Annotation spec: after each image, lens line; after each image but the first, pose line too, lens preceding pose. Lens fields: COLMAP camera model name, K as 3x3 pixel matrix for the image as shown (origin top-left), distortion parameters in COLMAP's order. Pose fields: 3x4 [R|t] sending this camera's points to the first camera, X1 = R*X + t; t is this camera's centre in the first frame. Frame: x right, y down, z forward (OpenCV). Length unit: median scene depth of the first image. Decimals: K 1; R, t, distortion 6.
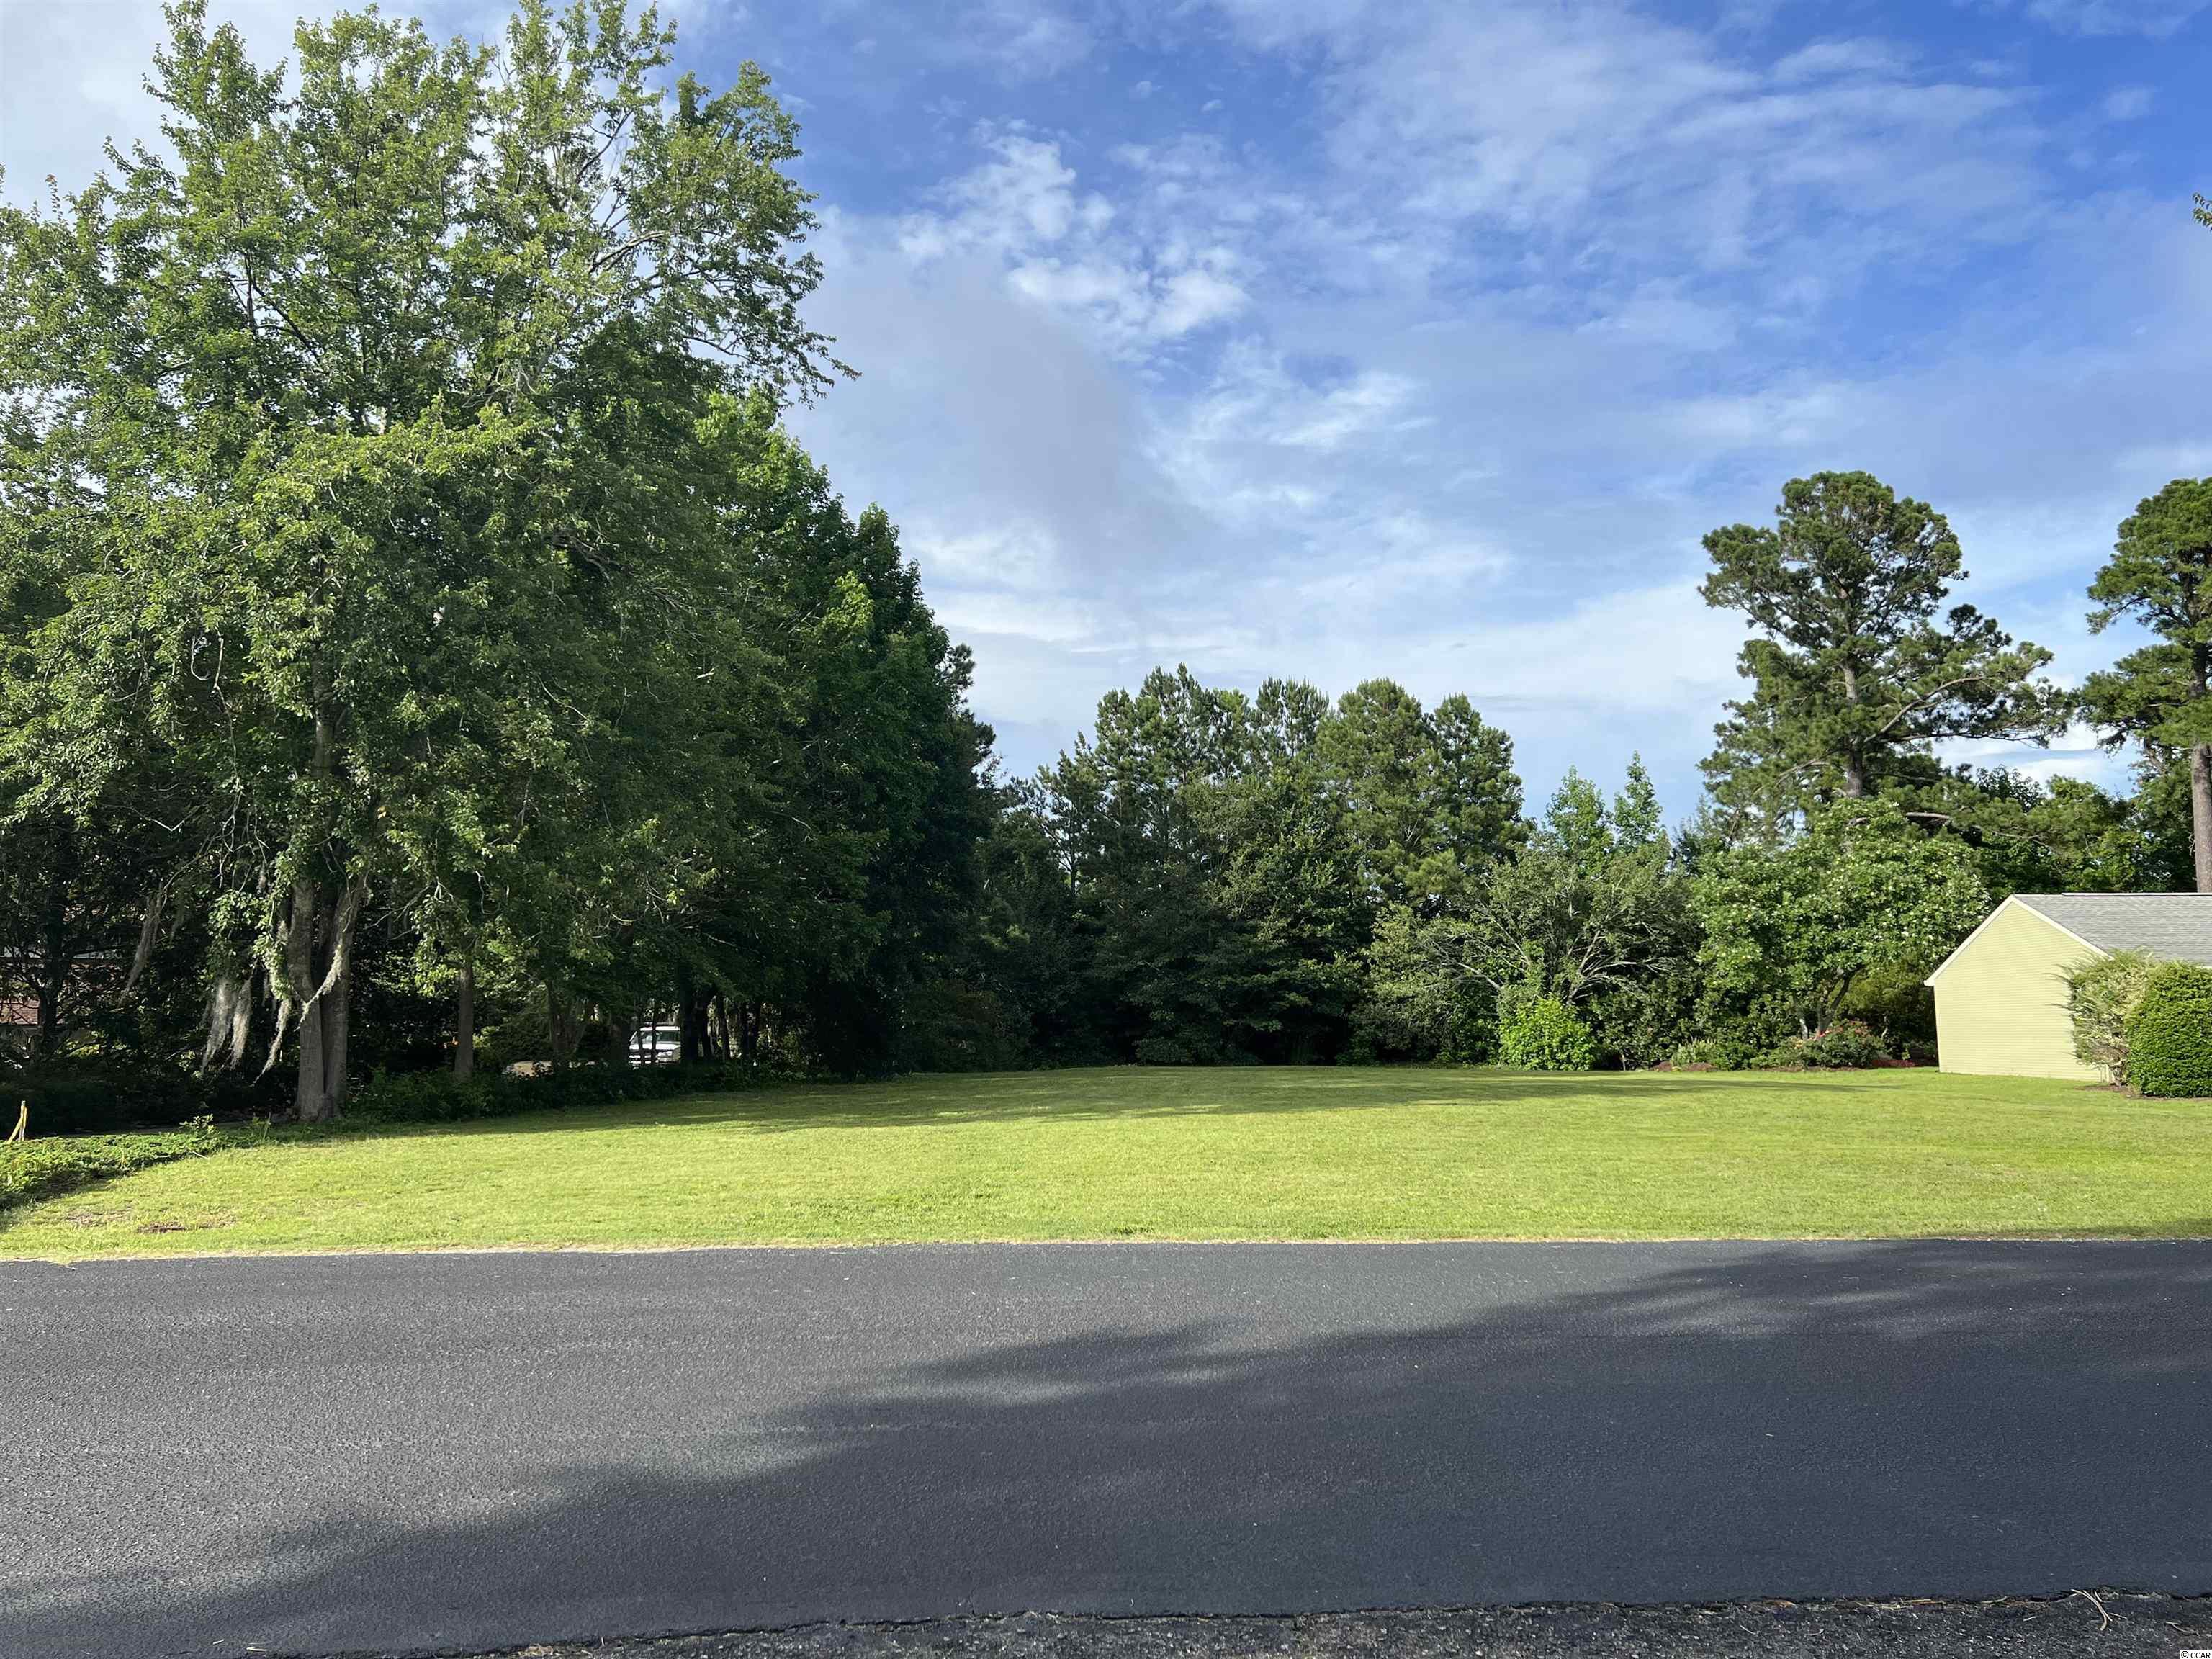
lens RADIAL K [[1674.9, 0, 1093.3], [0, 1674.9, 827.3], [0, 0, 1]] dist [0.099581, -0.188529]
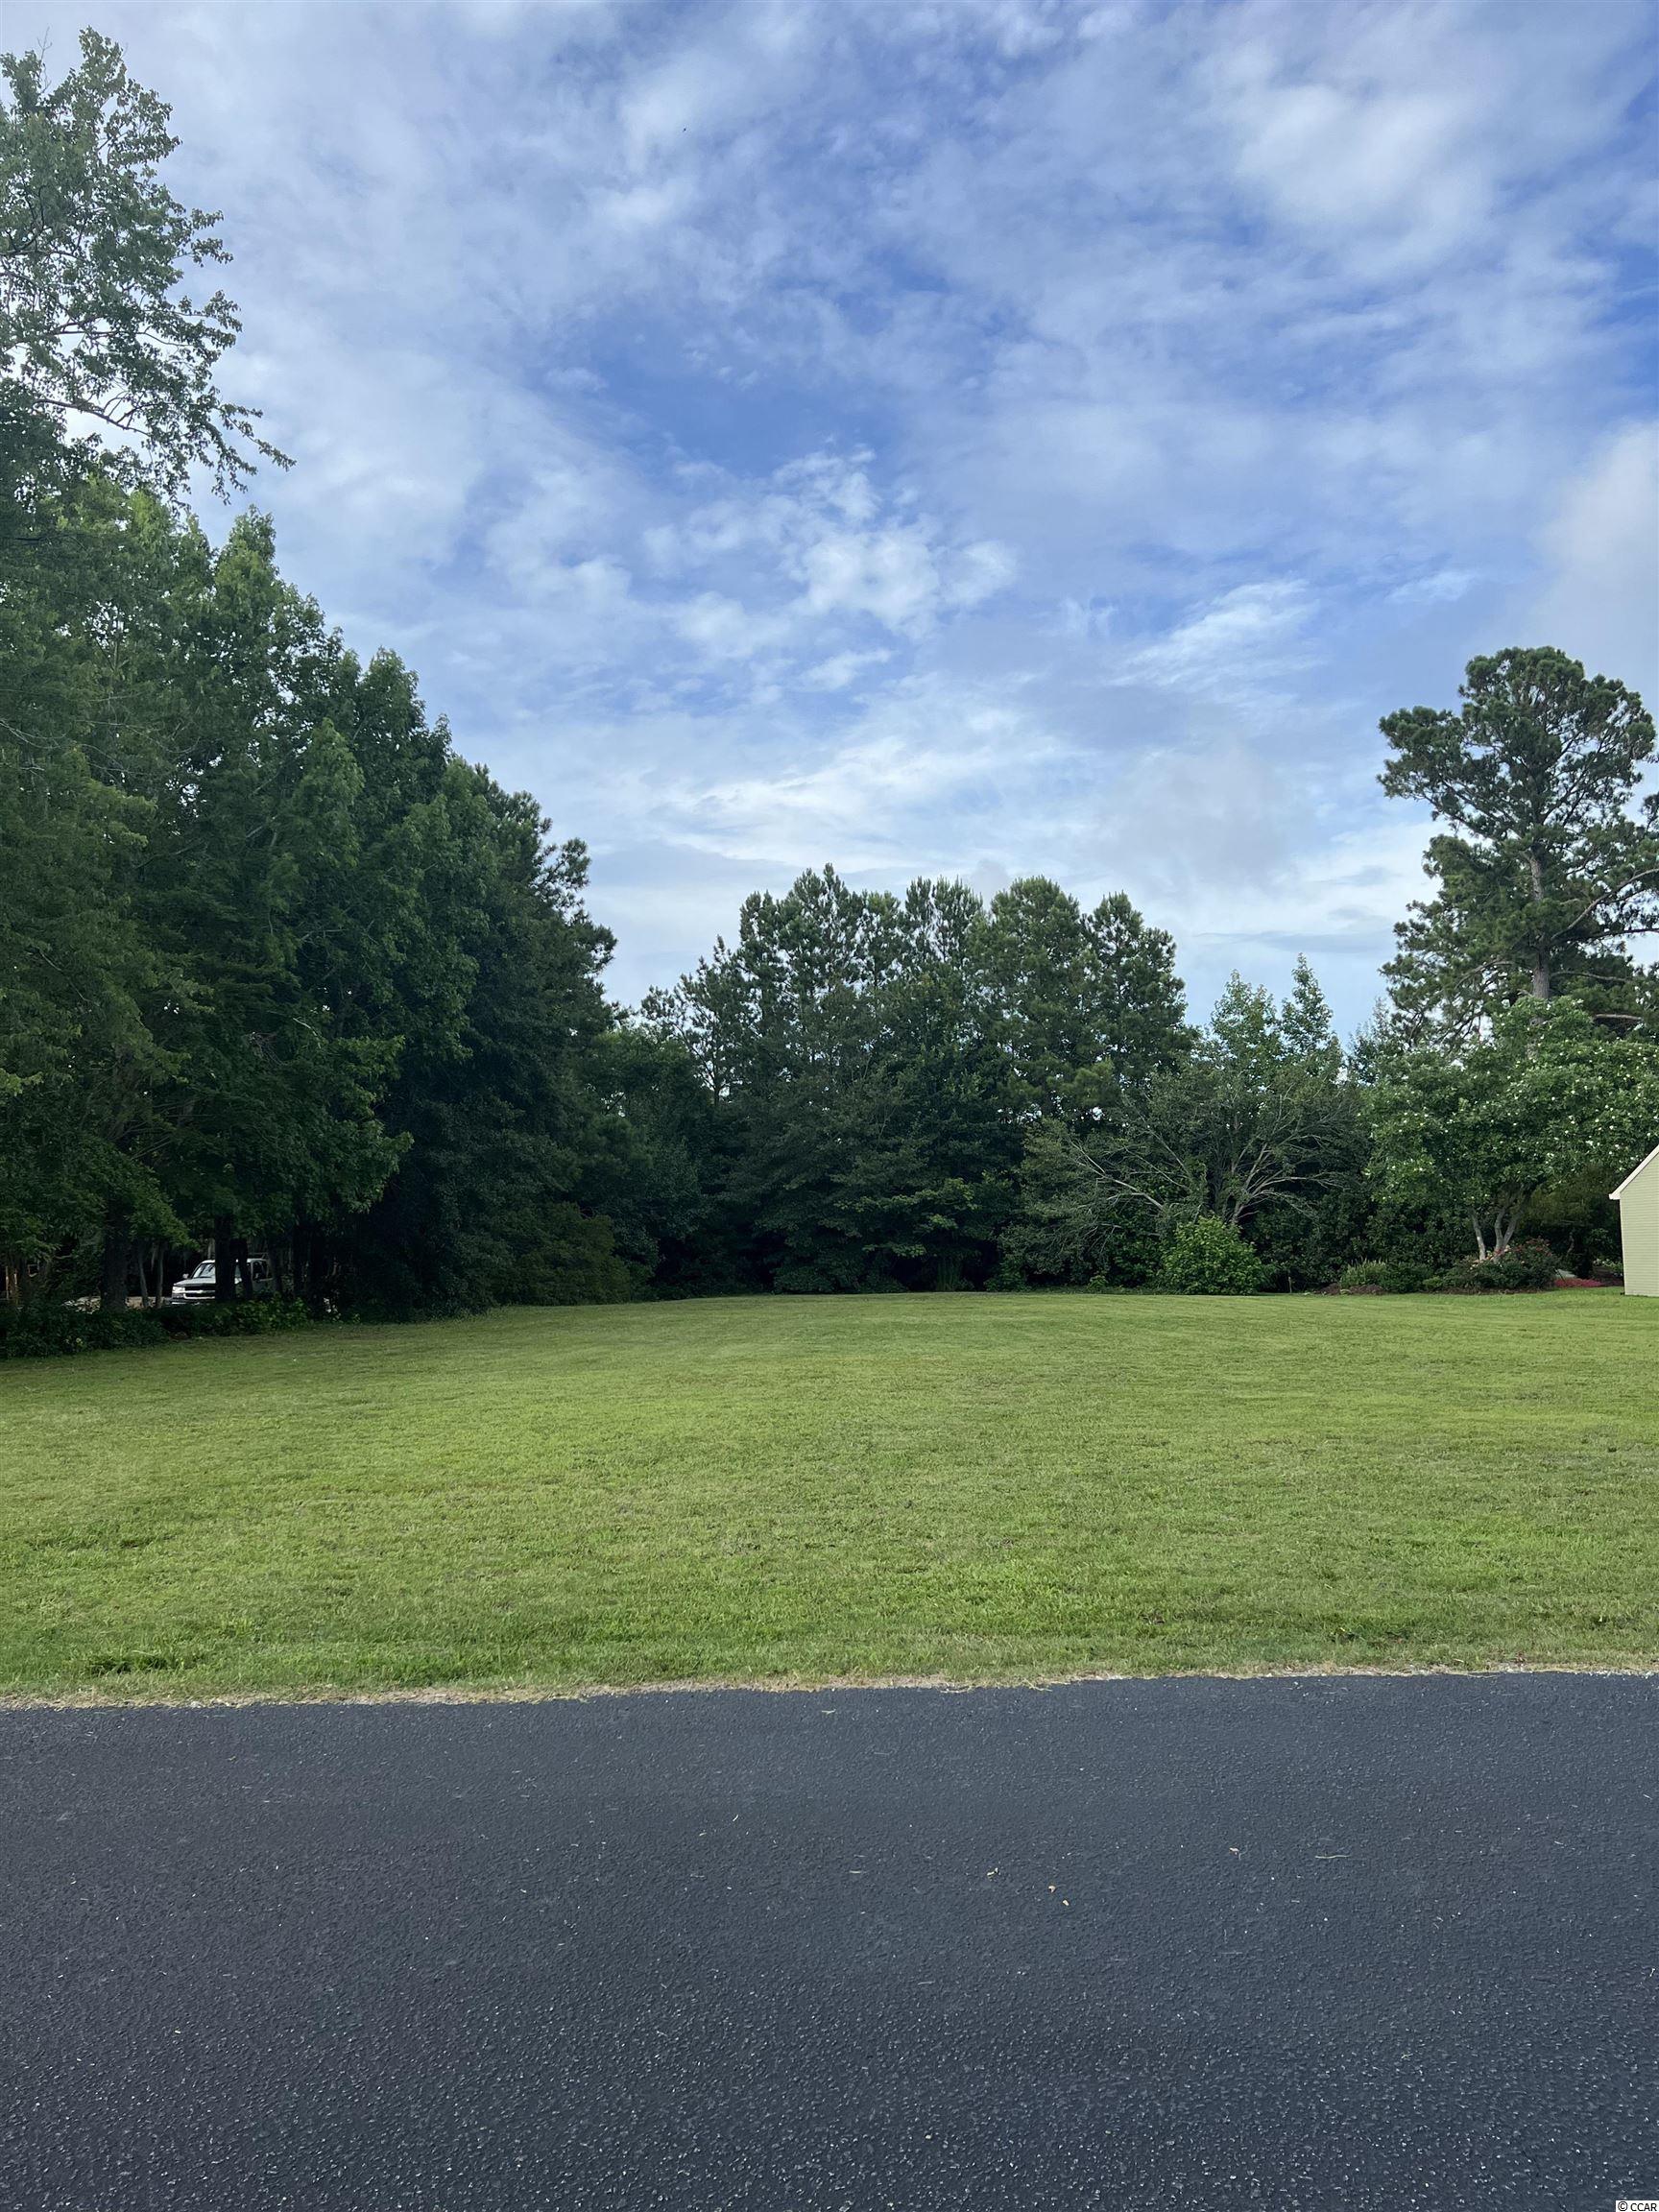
lens RADIAL K [[1674.9, 0, 819.0], [0, 1674.9, 1103.9], [0, 0, 1]] dist [0.099581, -0.188529]
pose [[0.999888, -0.009788, 0.011293, 0.041025], [0.009420, 0.999437, 0.032197, 0.006516], [-0.011602, -0.032087, 0.999418, 0.070820]]
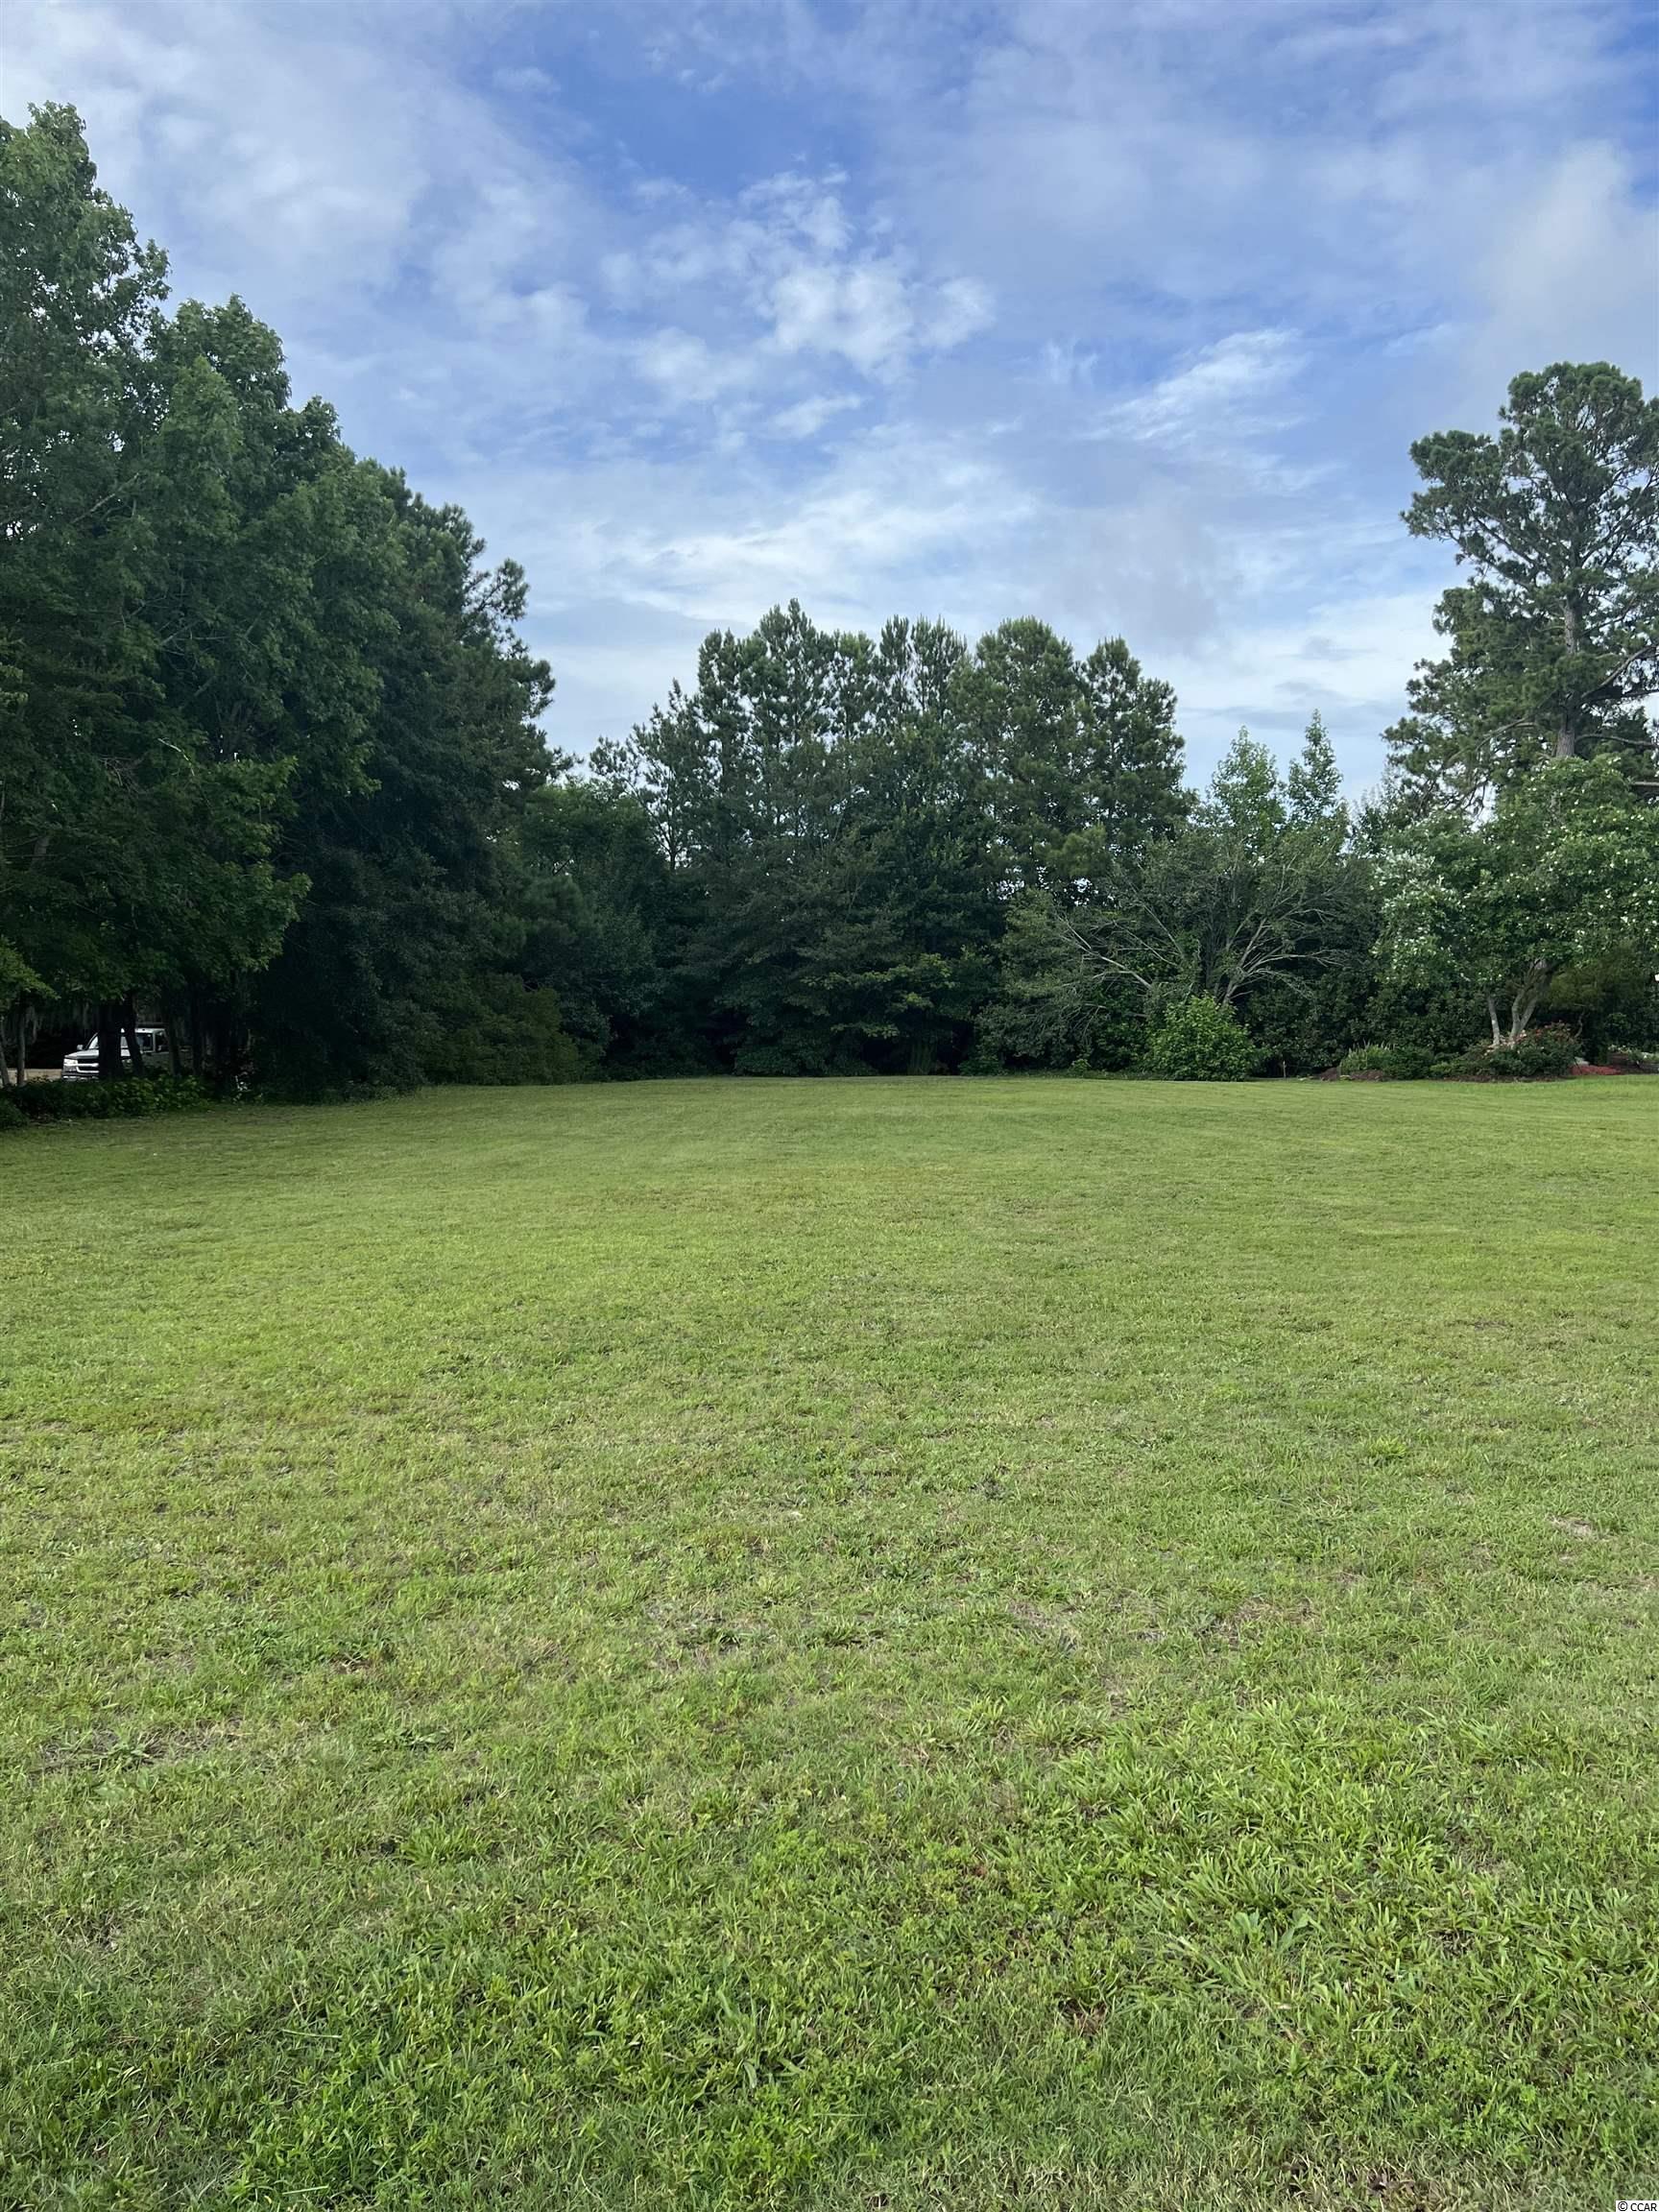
lens RADIAL K [[1664.1, 0, 829.7], [0, 1664.1, 1135.2], [0, 0, 1]] dist [0.049859, -0.052188]
pose [[0.999113, -0.002662, 0.042021, 0.038636], [-0.005062, 0.983166, 0.182647, 0.014218], [-0.041799, -0.182698, 0.982280, 0.141185]]
